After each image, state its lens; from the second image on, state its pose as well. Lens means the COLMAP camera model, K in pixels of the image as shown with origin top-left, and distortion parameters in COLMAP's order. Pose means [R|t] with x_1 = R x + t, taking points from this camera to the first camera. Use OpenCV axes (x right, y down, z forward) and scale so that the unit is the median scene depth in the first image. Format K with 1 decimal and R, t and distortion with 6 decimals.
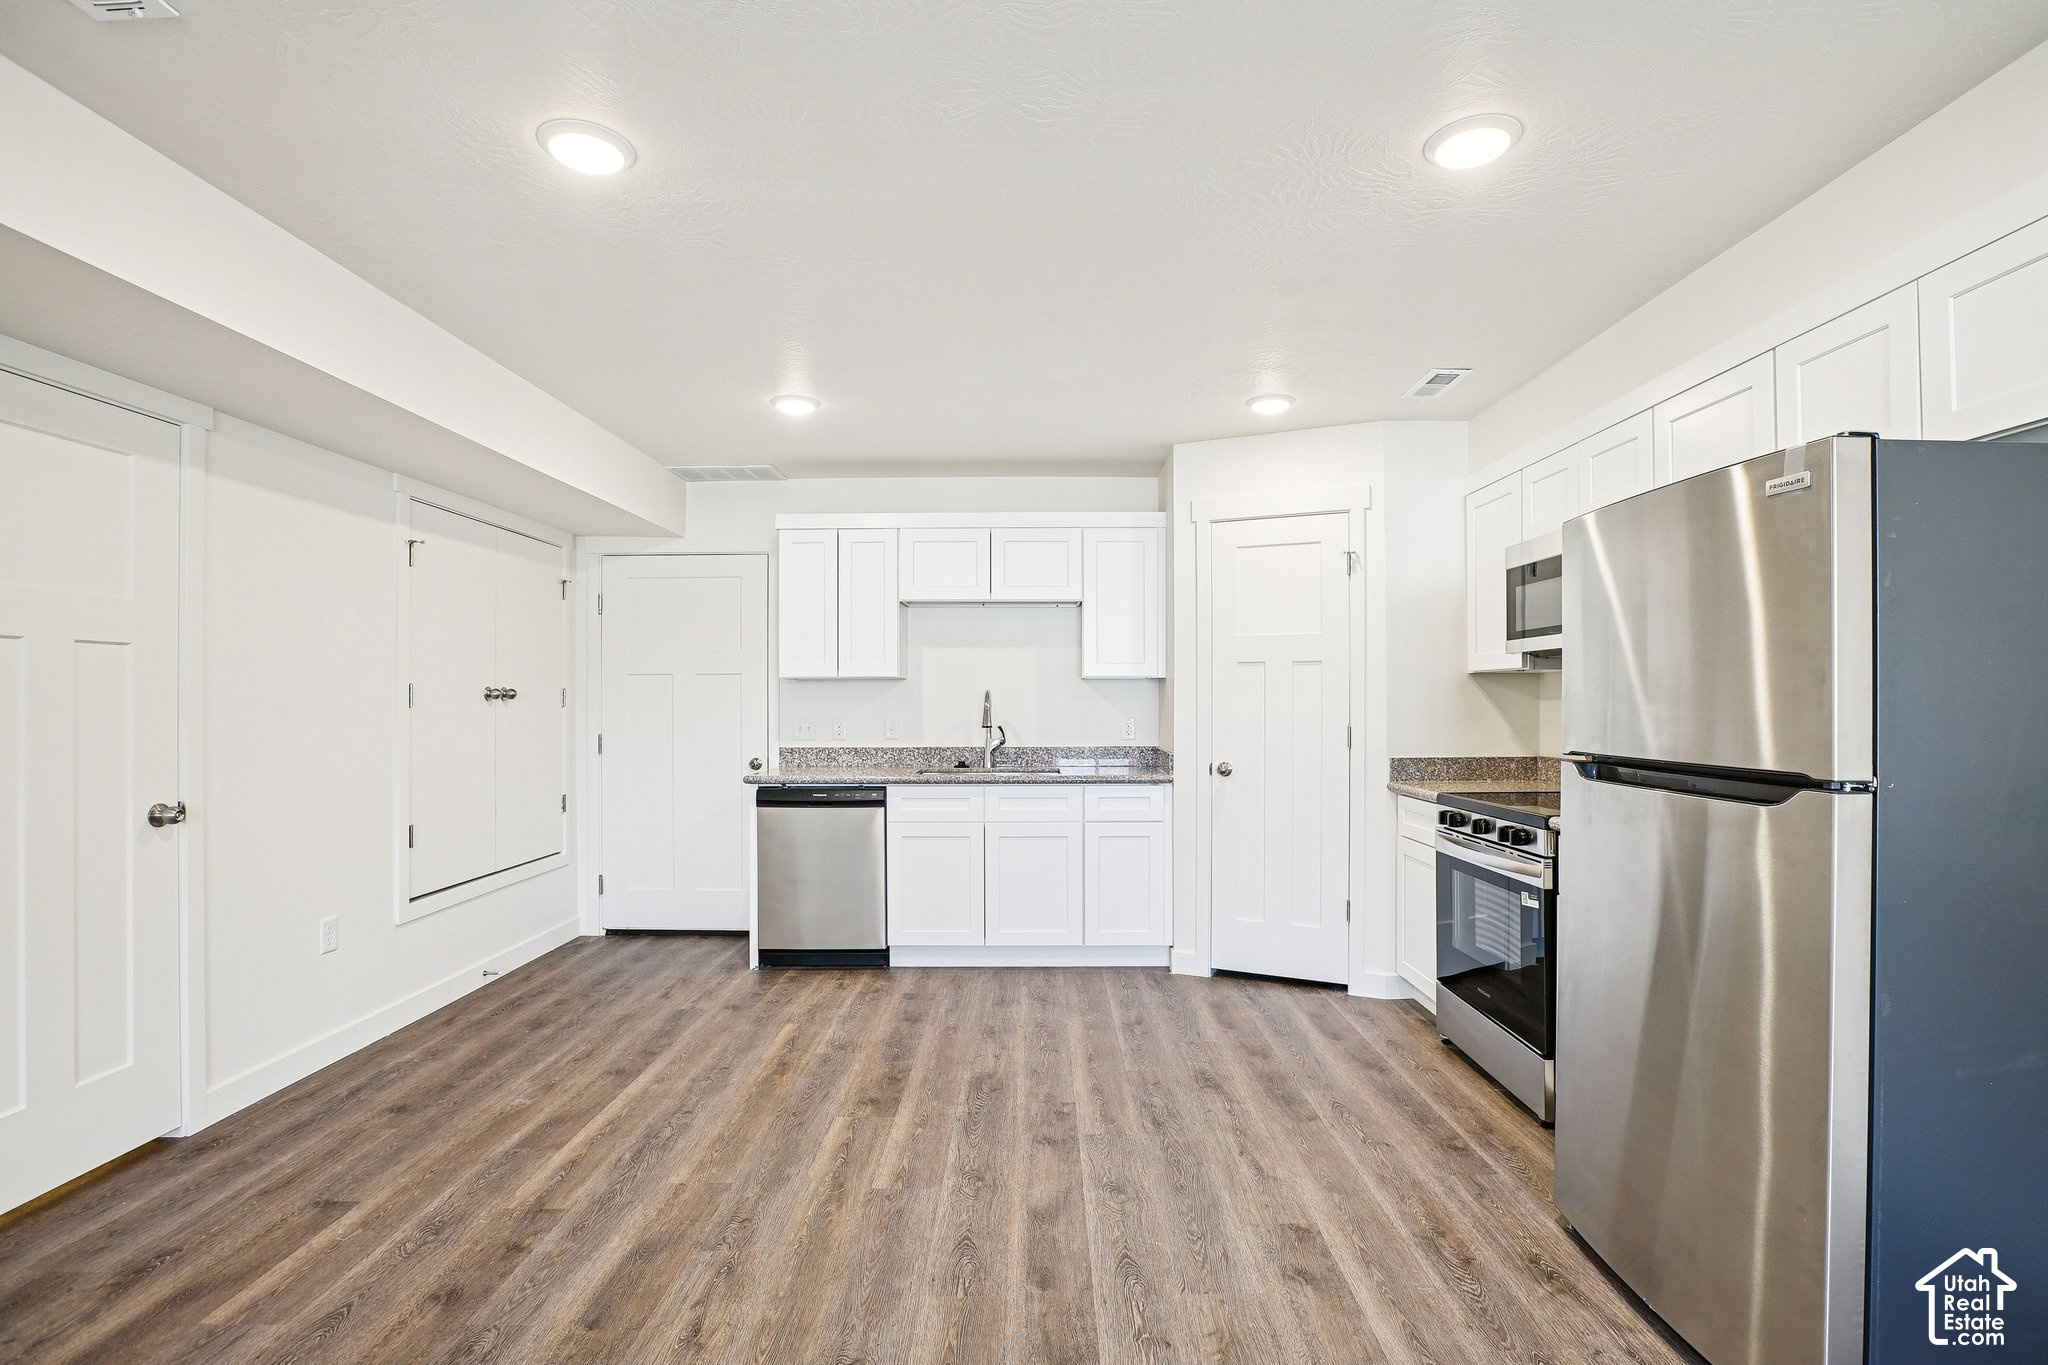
lens RADIAL K [[931.9, 0, 1025.5], [0, 931.9, 692.0], [0, 0, 1]] dist [-0.060754, 0.000435]
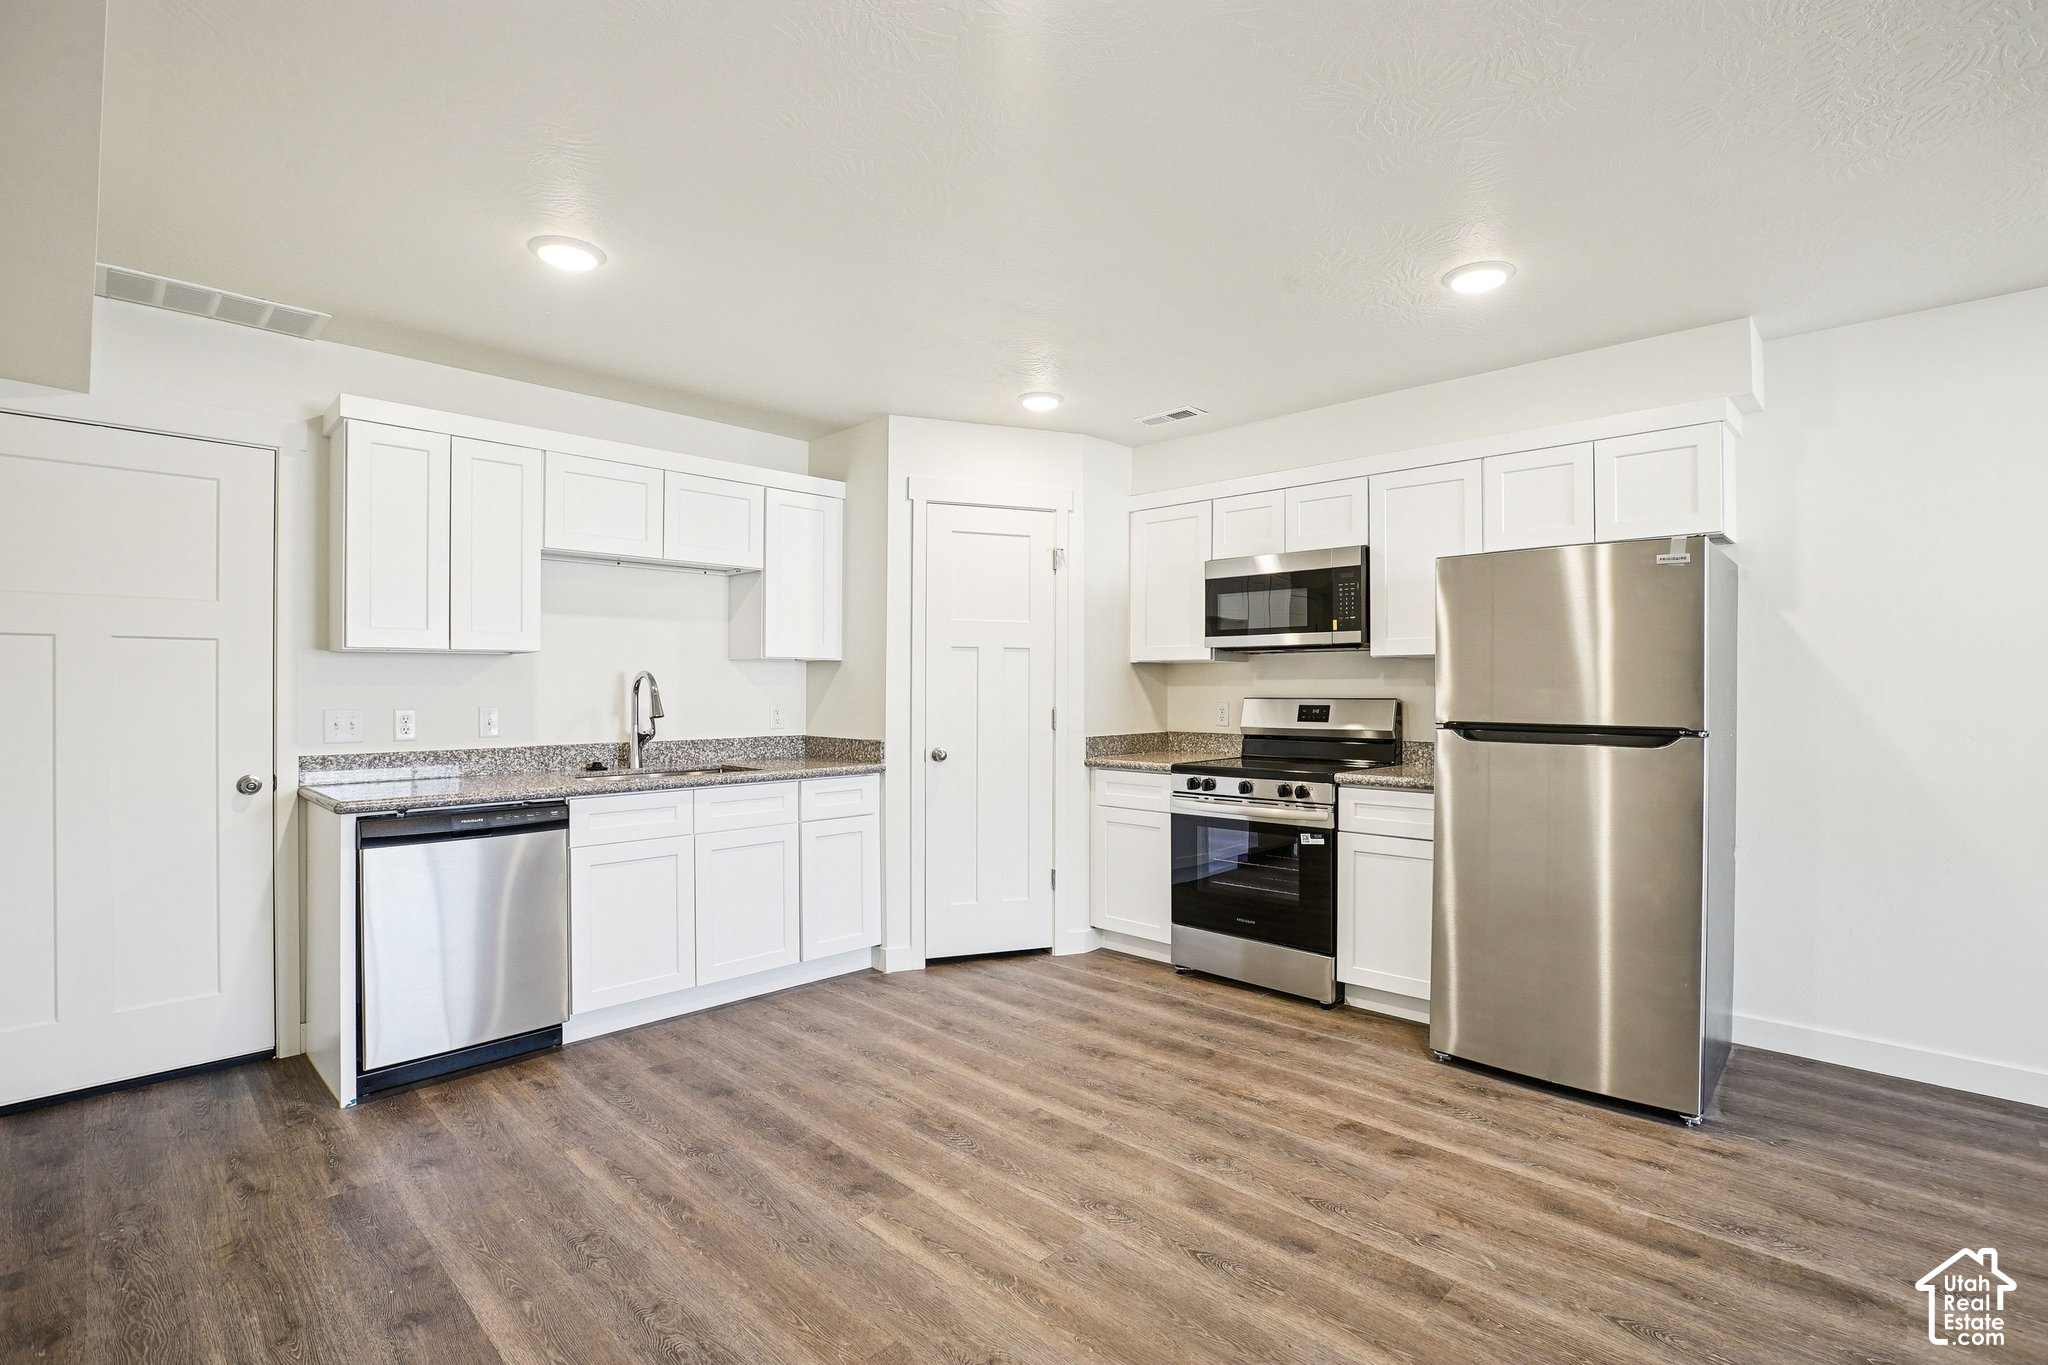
lens RADIAL K [[951.4, 0, 1024.0], [0, 951.4, 682.5], [0, 0, 1]] dist [-0.065098, 0.027632]
pose [[0.688974, 0.005654, 0.724764, -0.495299], [-0.009232, 0.999957, 0.000976, 0.004955], [-0.724727, -0.007364, 0.688996, 0.259690]]
